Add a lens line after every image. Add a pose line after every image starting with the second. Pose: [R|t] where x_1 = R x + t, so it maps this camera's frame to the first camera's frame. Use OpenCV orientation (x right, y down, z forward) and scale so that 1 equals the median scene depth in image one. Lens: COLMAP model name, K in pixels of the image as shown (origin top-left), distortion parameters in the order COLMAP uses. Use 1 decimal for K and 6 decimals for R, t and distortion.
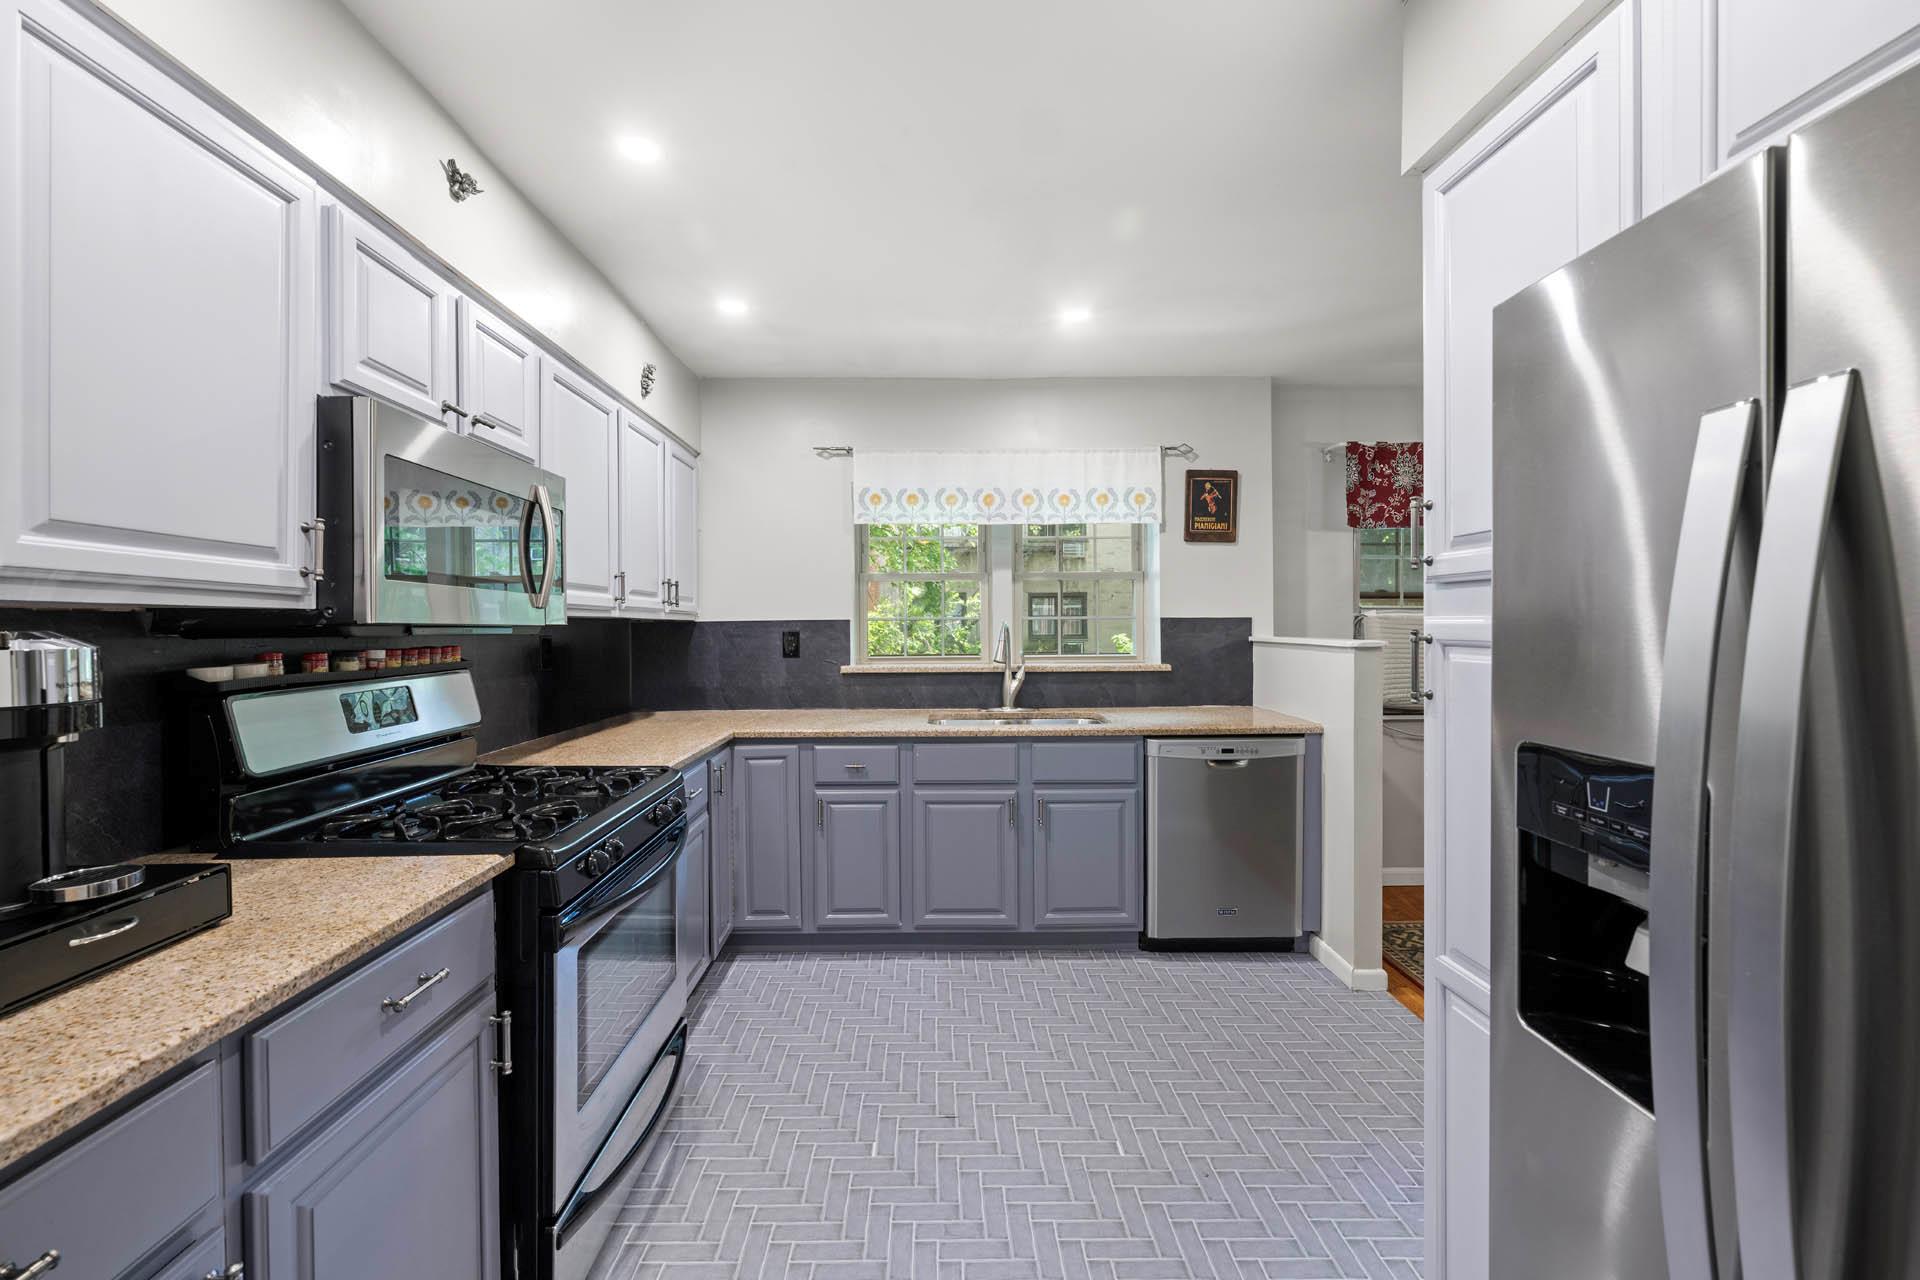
lens RADIAL K [[760.3, 0, 943.0], [0, 760.3, 631.2], [0, 0, 1]] dist [-0.001732, -0.000236]
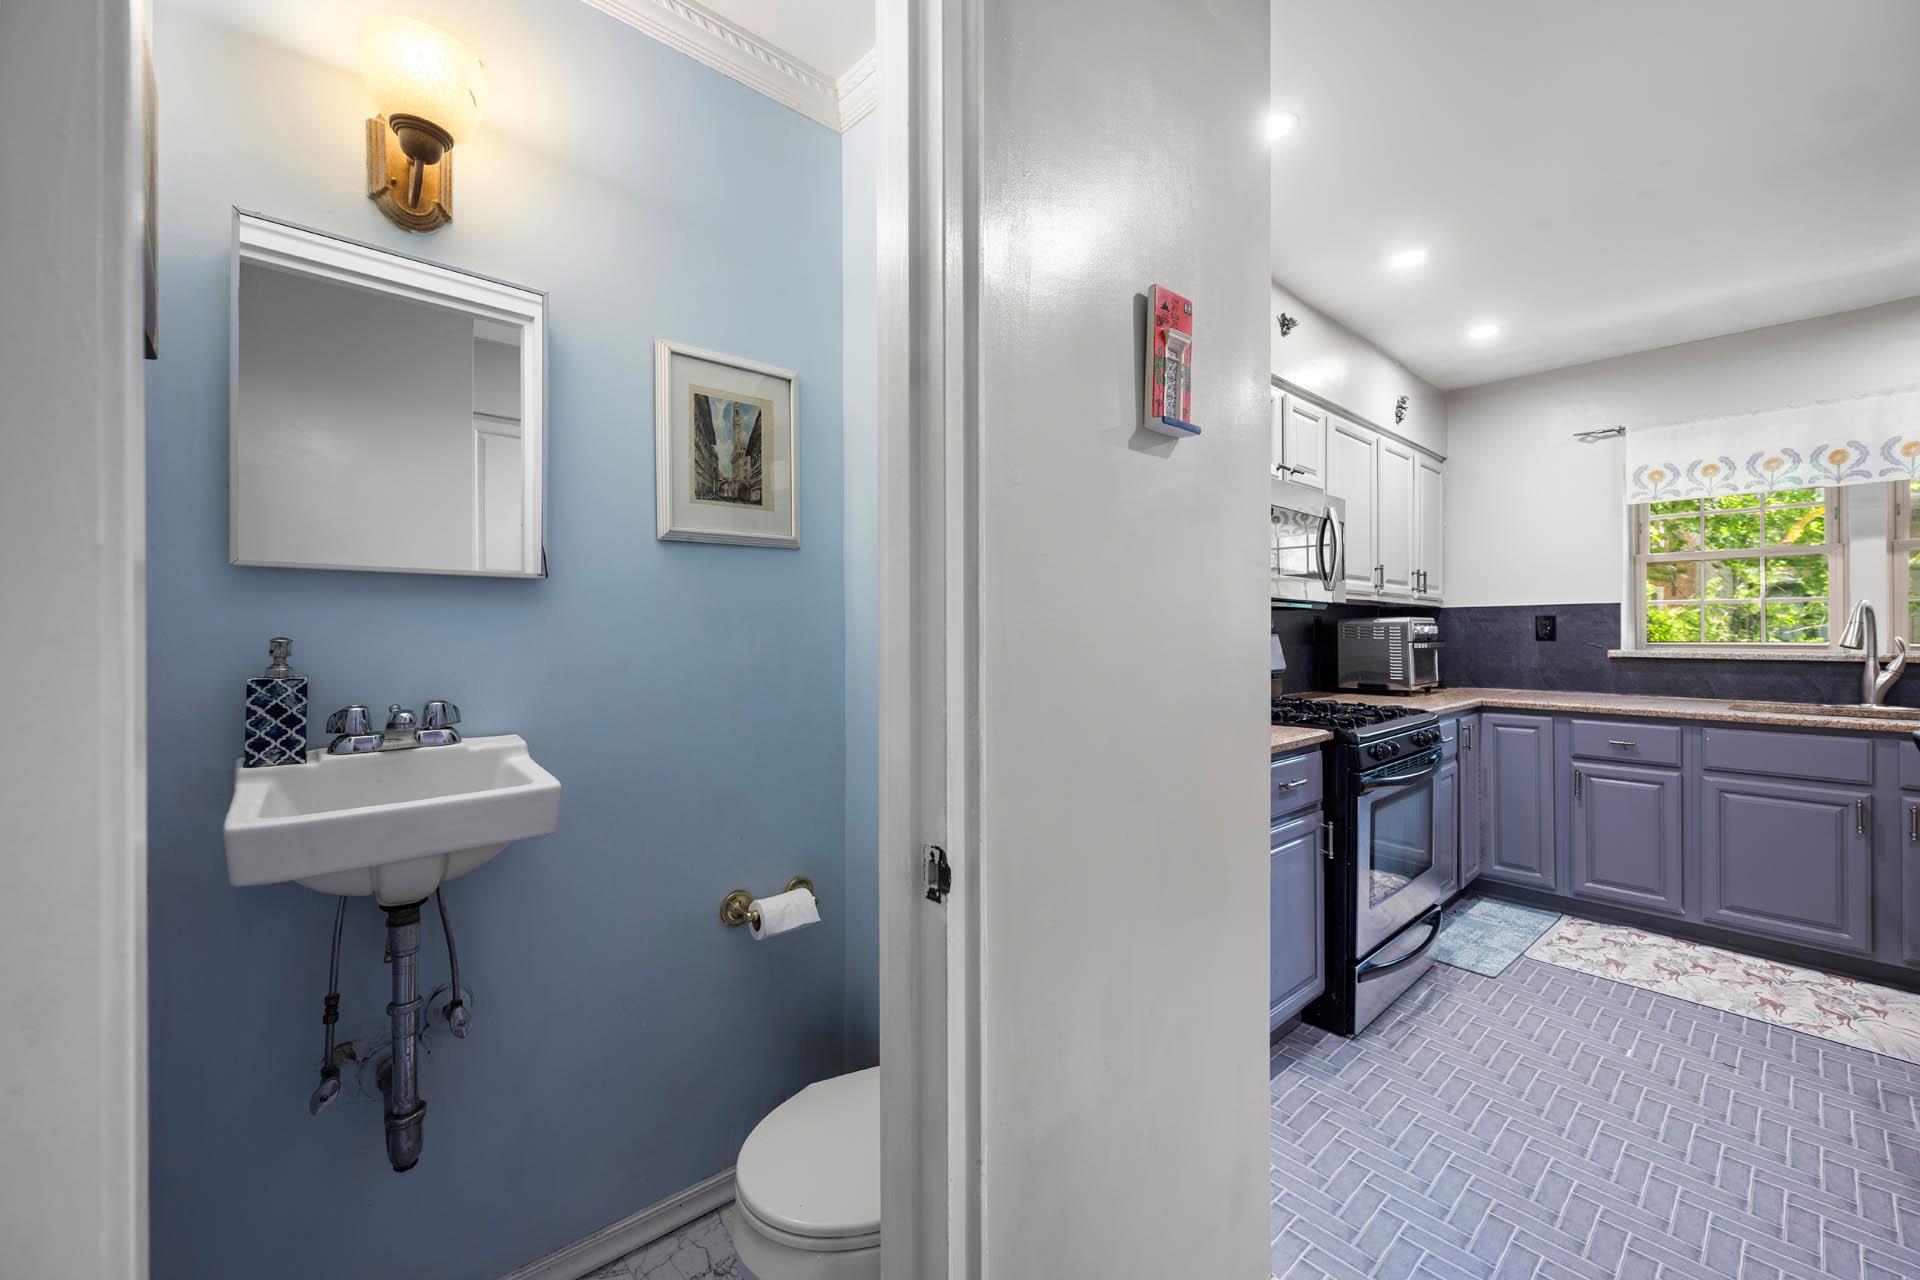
lens RADIAL K [[760.3, 0, 949.1], [0, 760.3, 626.7], [0, 0, 1]] dist [-0.001732, -0.000236]
pose [[0.646491, 0.001730, -0.762920, 0.076704], [-0.013076, 0.999876, -0.008813, 0.042223], [0.762810, 0.015673, 0.646433, -0.345140]]
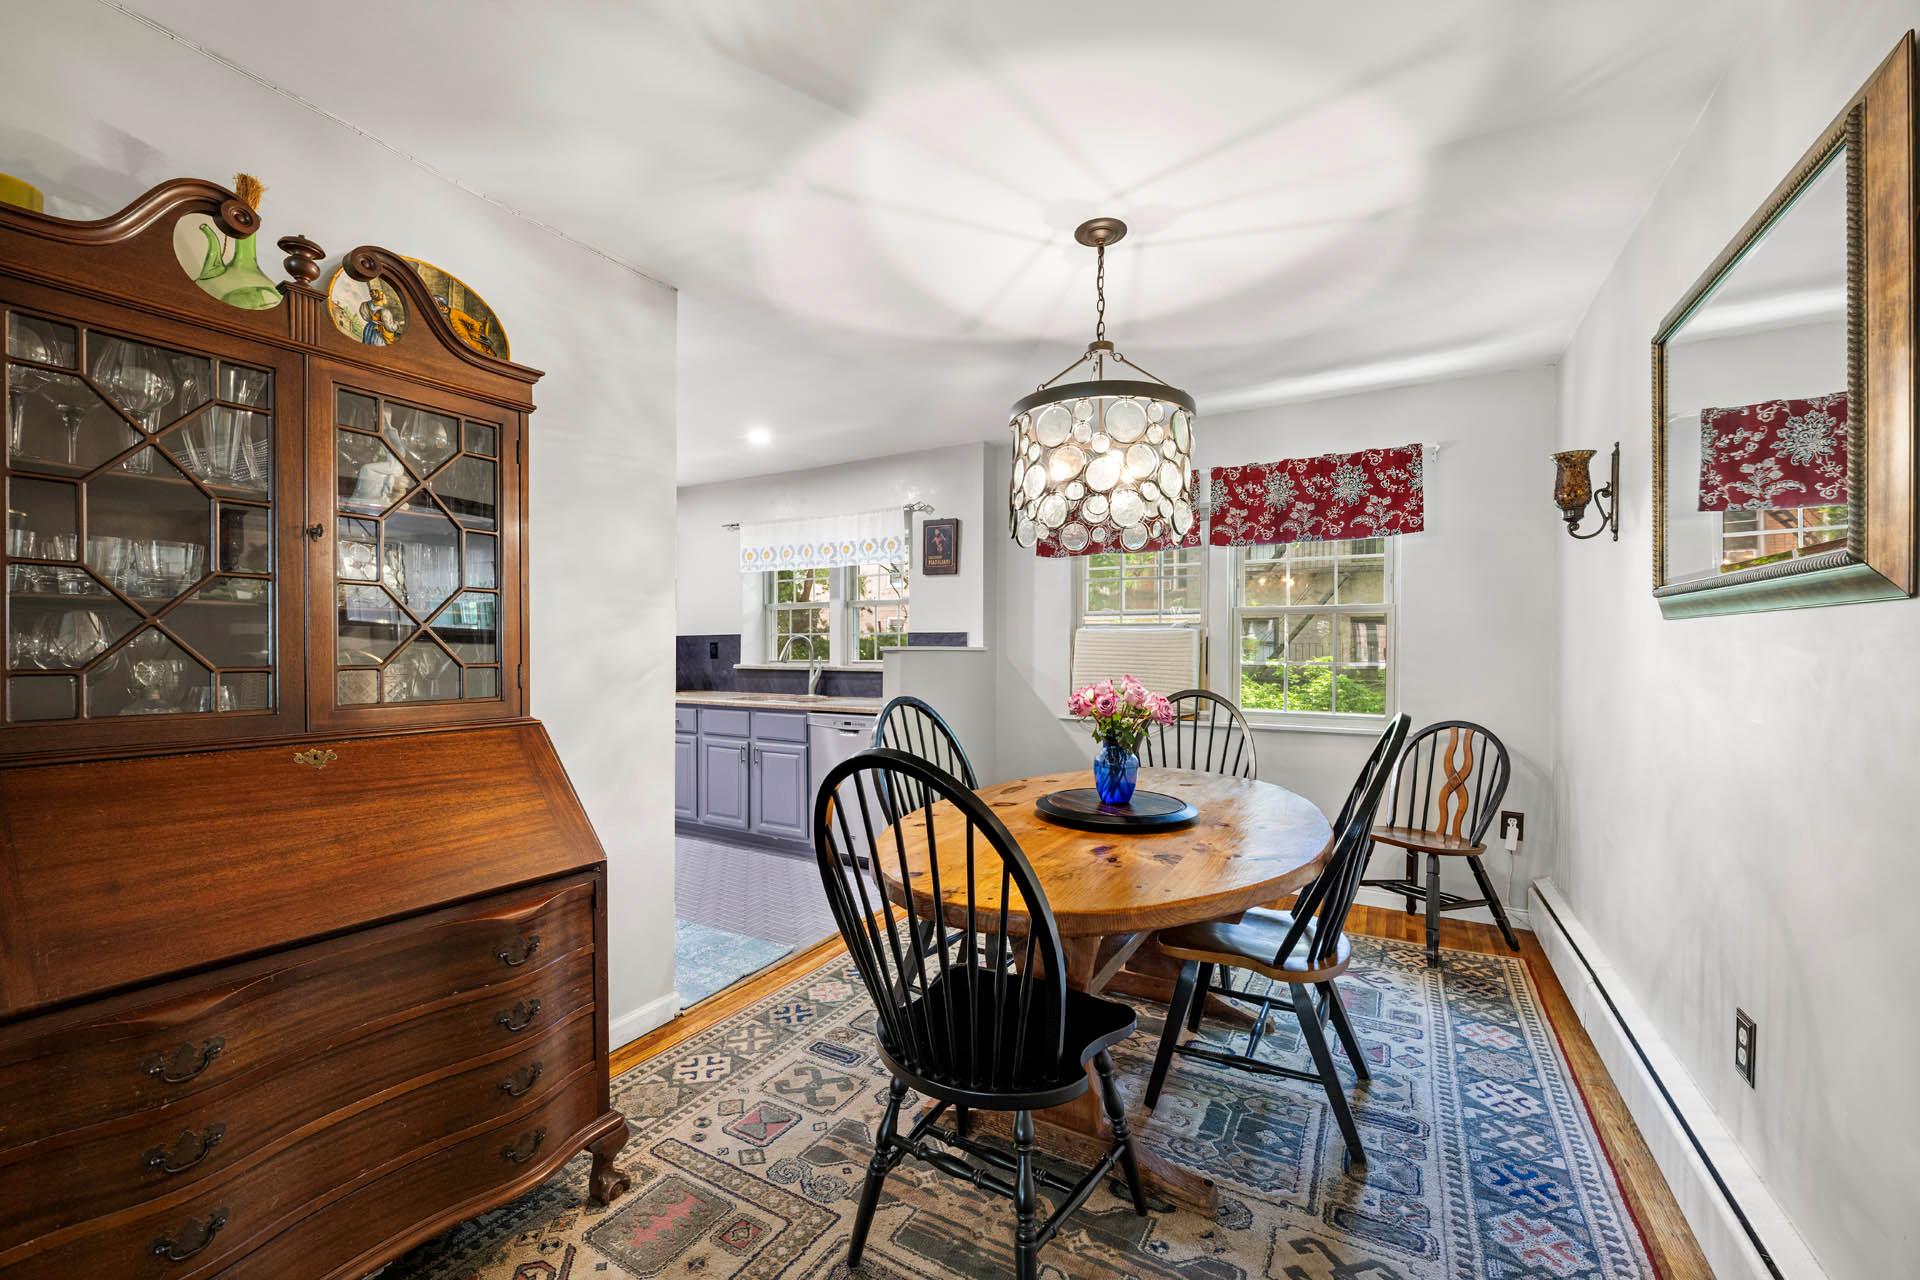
lens RADIAL K [[760.3, 0, 965.4], [0, 760.3, 646.6], [0, 0, 1]] dist [-0.001732, -0.000236]
pose [[0.868555, 0.006403, -0.495552, 1.262891], [-0.009844, 0.999942, -0.004334, 0.014739], [0.495495, 0.008642, 0.868568, -0.141025]]
